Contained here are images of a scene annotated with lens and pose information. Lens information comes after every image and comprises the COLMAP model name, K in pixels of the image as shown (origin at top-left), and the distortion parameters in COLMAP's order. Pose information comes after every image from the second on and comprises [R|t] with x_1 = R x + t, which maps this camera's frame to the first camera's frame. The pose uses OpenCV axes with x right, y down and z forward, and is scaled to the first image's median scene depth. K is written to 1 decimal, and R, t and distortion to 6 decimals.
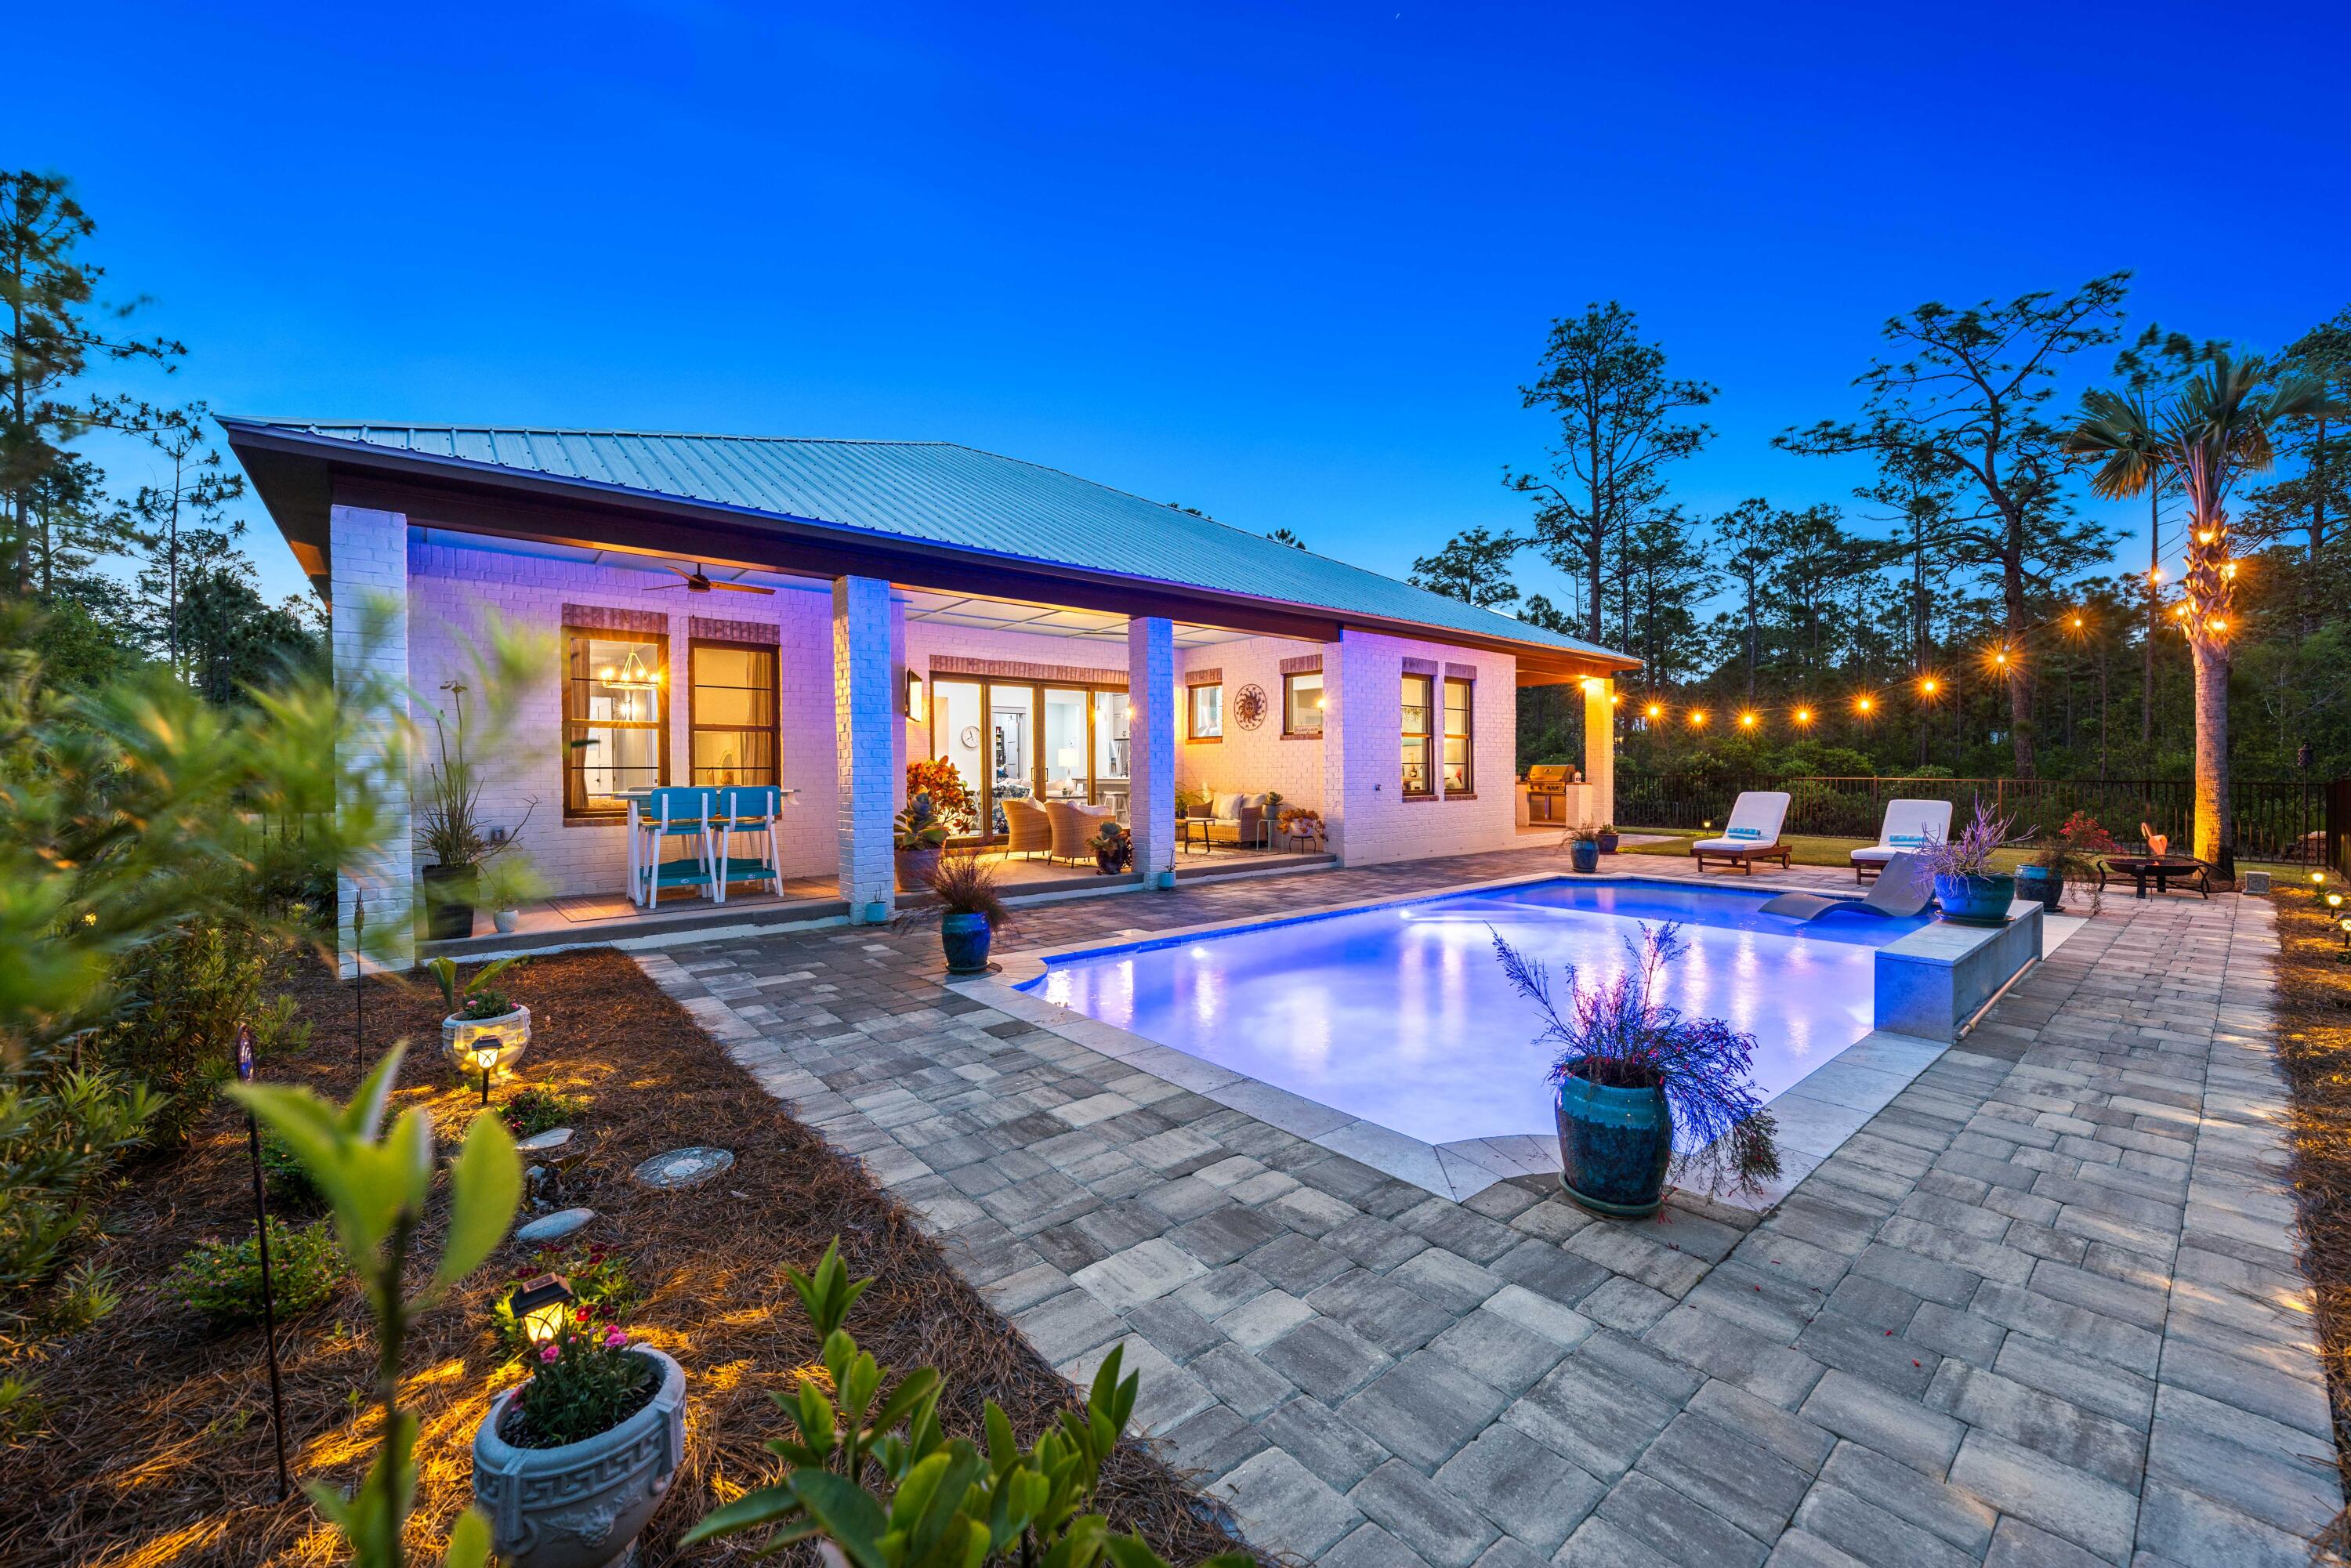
lens RADIAL K [[892.1, 0, 1186.3], [0, 892.1, 783.9], [0, 0, 1]] dist [-0.000181, 0.000053]
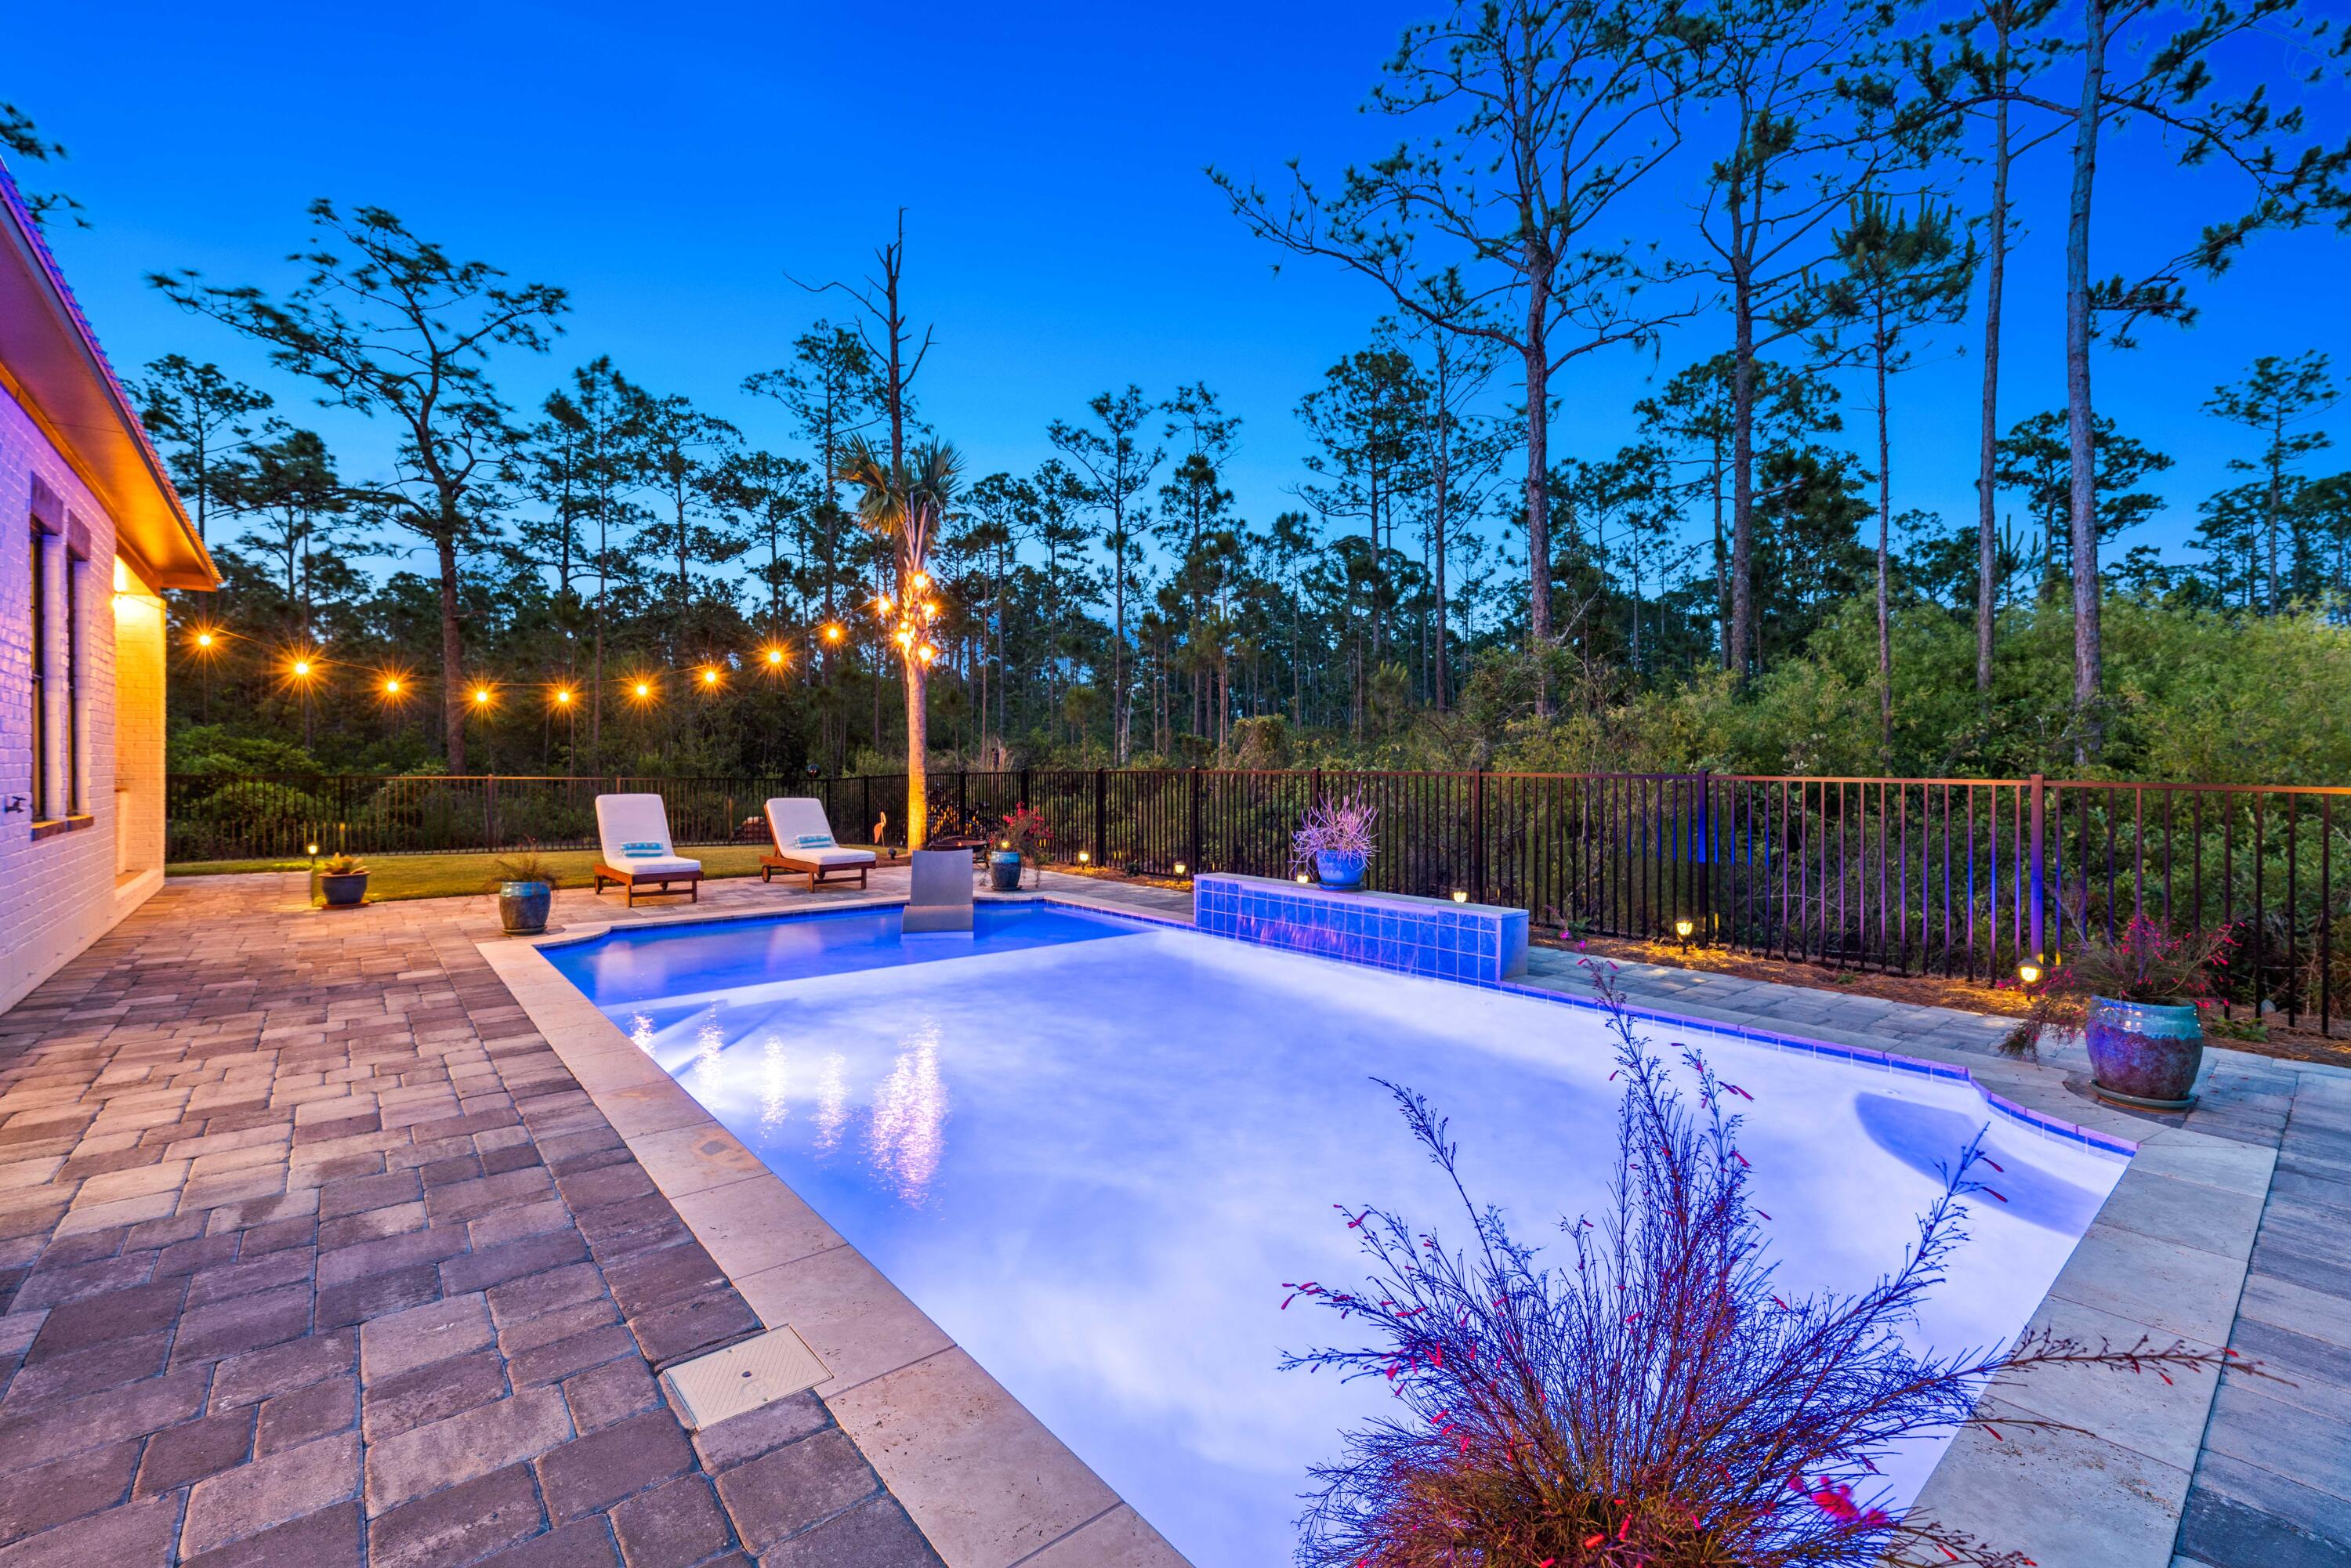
lens RADIAL K [[998.0, 0, 1175.5], [0, 998.0, 784.0], [0, 0, 1]] dist [0.001243, -0.000255]
pose [[0.002642, -0.010638, 0.999940, -0.187029], [0.013615, 0.999851, 0.010601, -0.002258], [-0.999904, 0.013587, 0.002786, 0.472887]]
